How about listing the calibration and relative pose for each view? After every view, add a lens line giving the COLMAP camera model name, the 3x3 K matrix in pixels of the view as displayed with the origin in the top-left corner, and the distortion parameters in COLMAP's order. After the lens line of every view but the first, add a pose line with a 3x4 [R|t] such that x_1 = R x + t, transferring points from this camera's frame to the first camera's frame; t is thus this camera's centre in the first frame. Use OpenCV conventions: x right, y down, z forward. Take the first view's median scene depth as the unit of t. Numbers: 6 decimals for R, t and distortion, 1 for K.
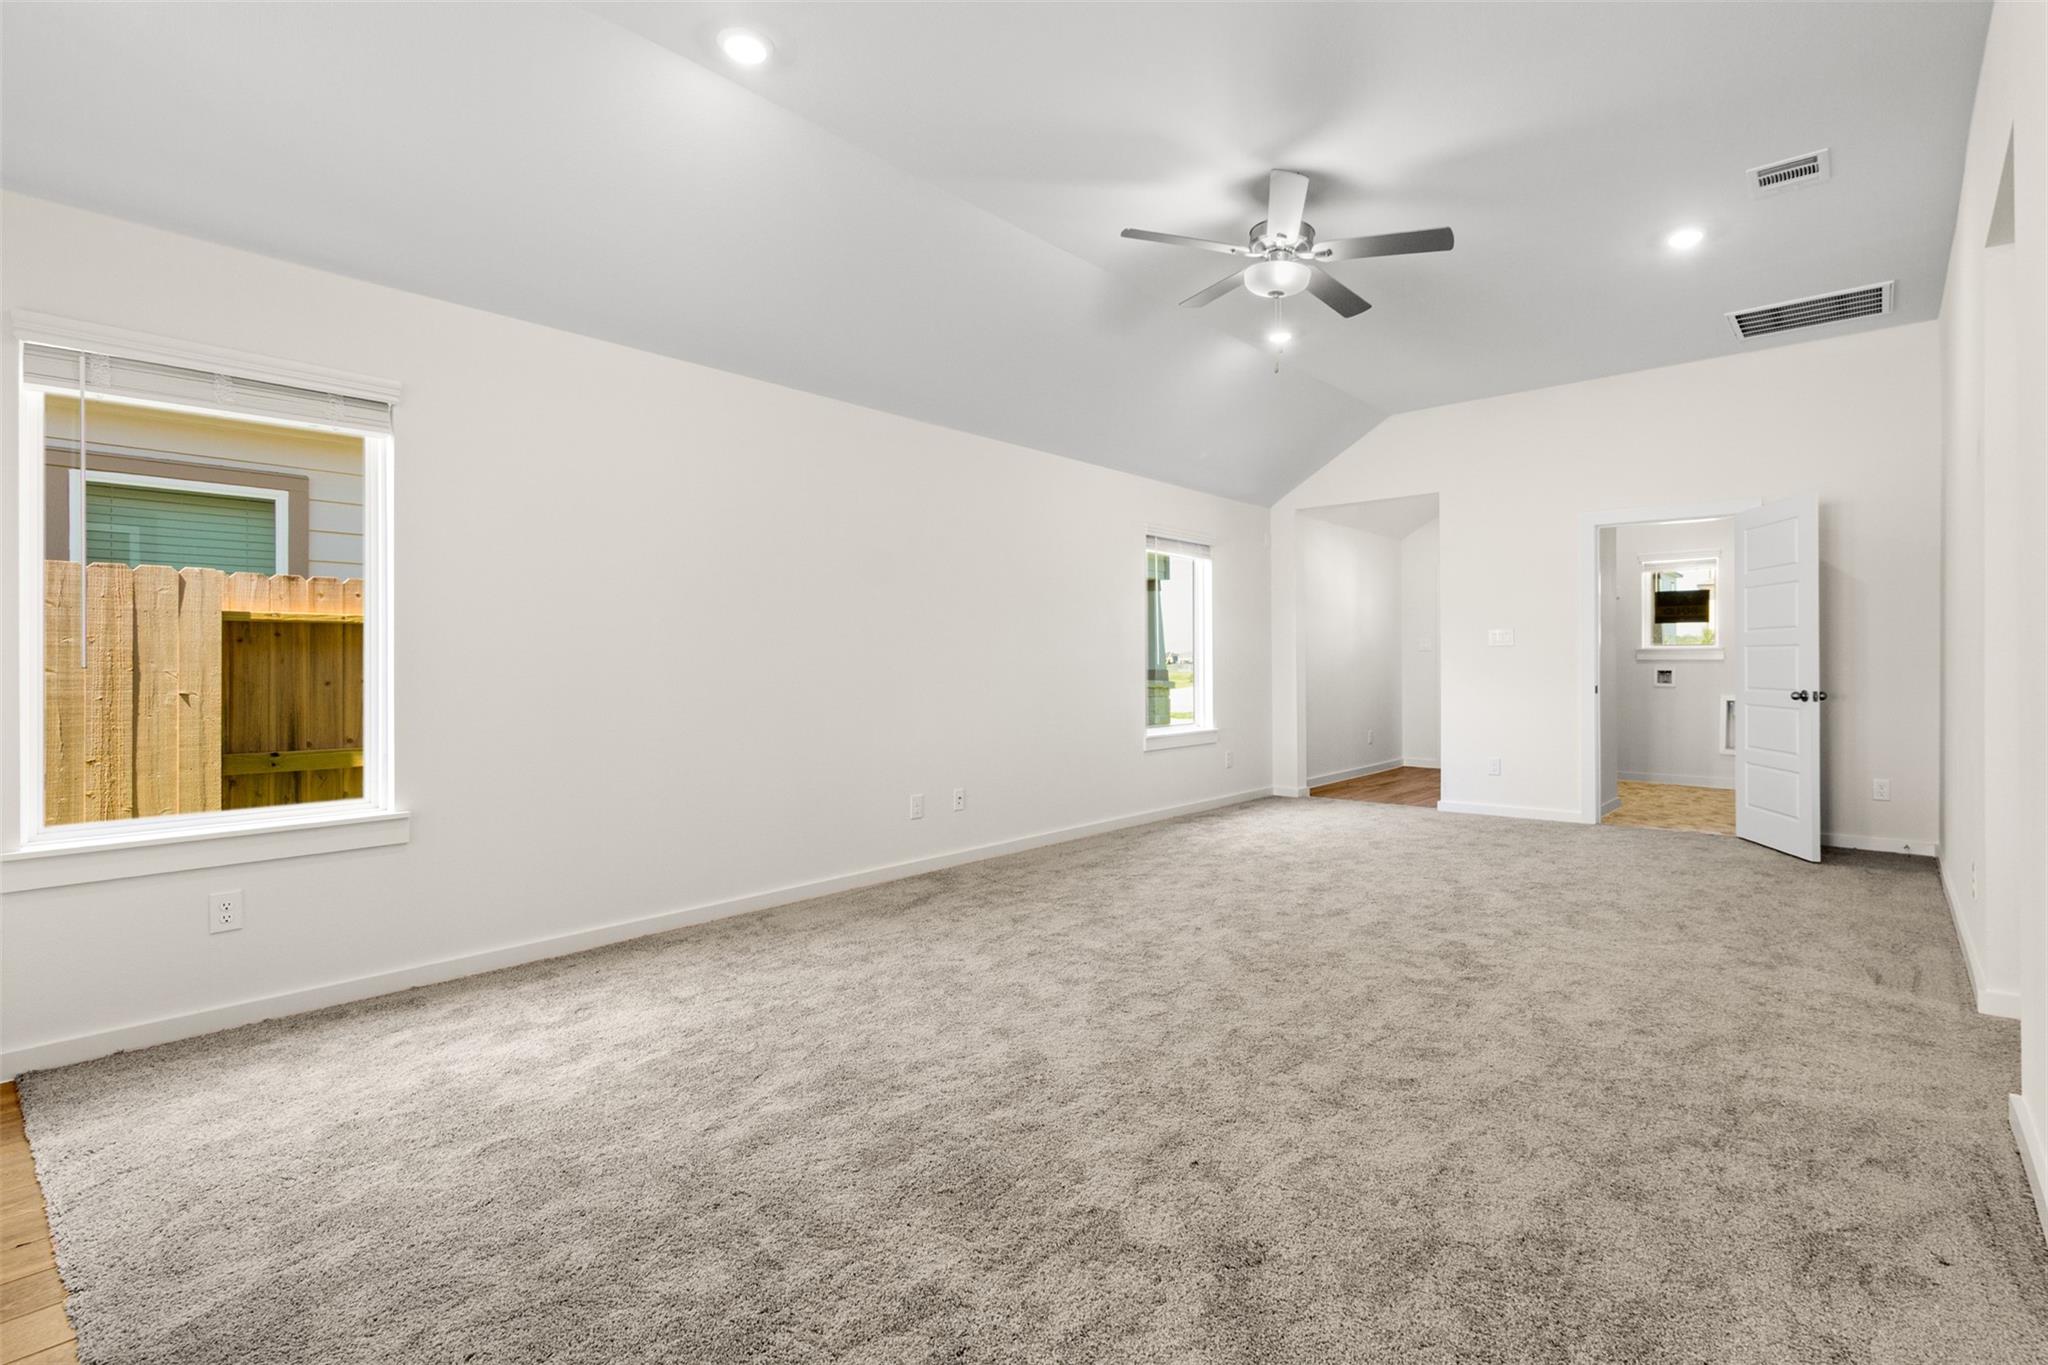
lens RADIAL K [[975.5, 0, 1091.9], [0, 975.5, 661.6], [0, 0, 1]] dist [-0.000450, 0.001122]
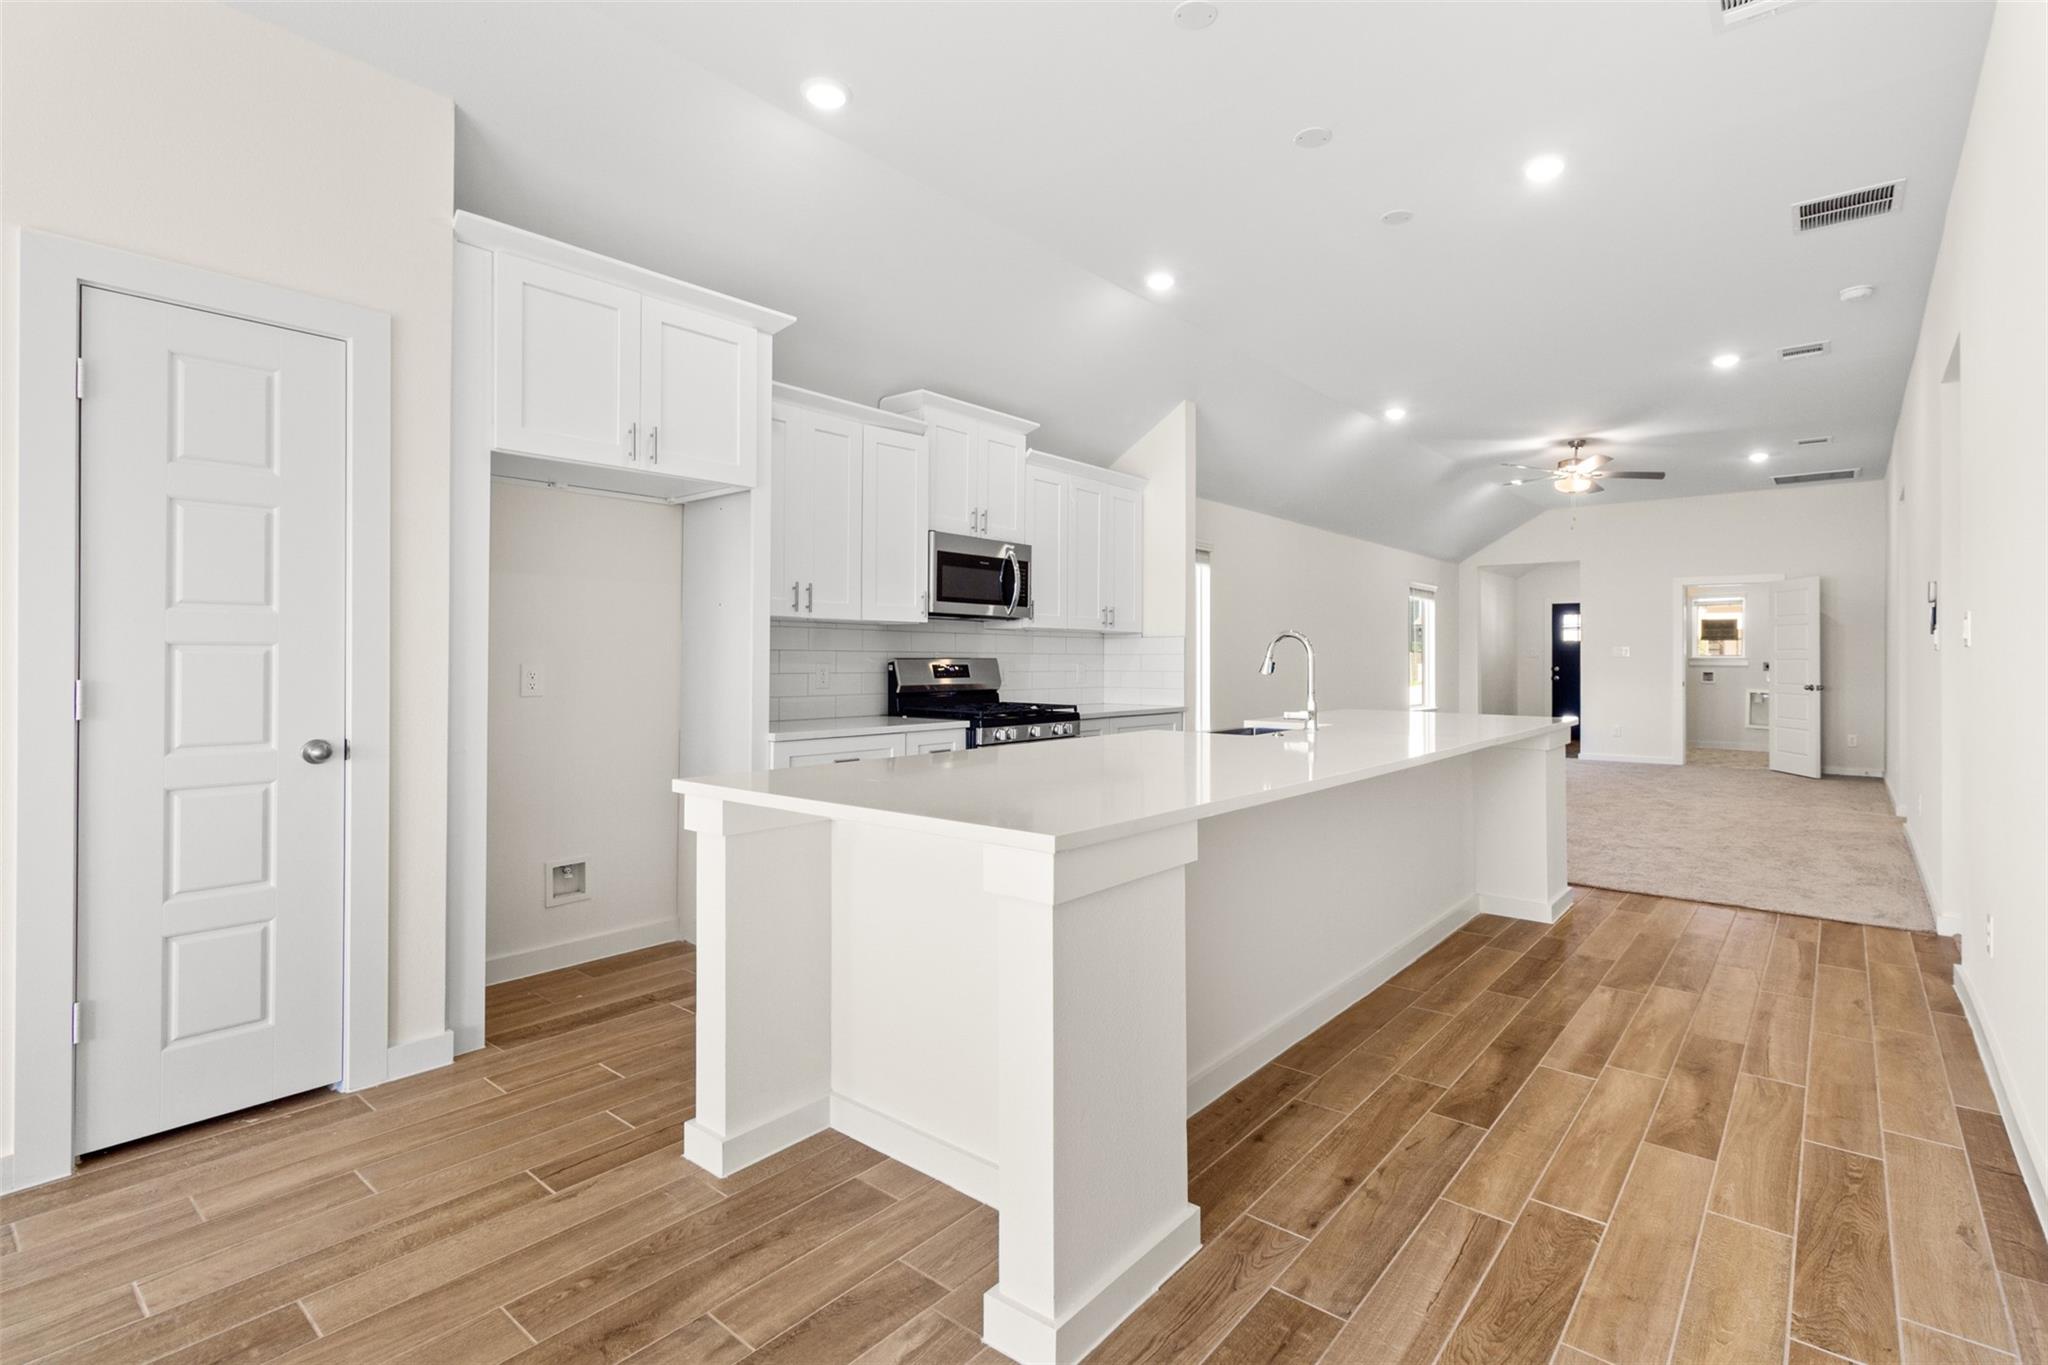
lens RADIAL K [[975.5, 0, 1077.4], [0, 975.5, 658.9], [0, 0, 1]] dist [-0.000450, 0.001122]
pose [[0.999828, 0.007368, 0.017040, -0.633346], [-0.007379, 0.999973, 0.000563, -0.008909], [-0.017036, -0.000689, 0.999855, -0.751052]]
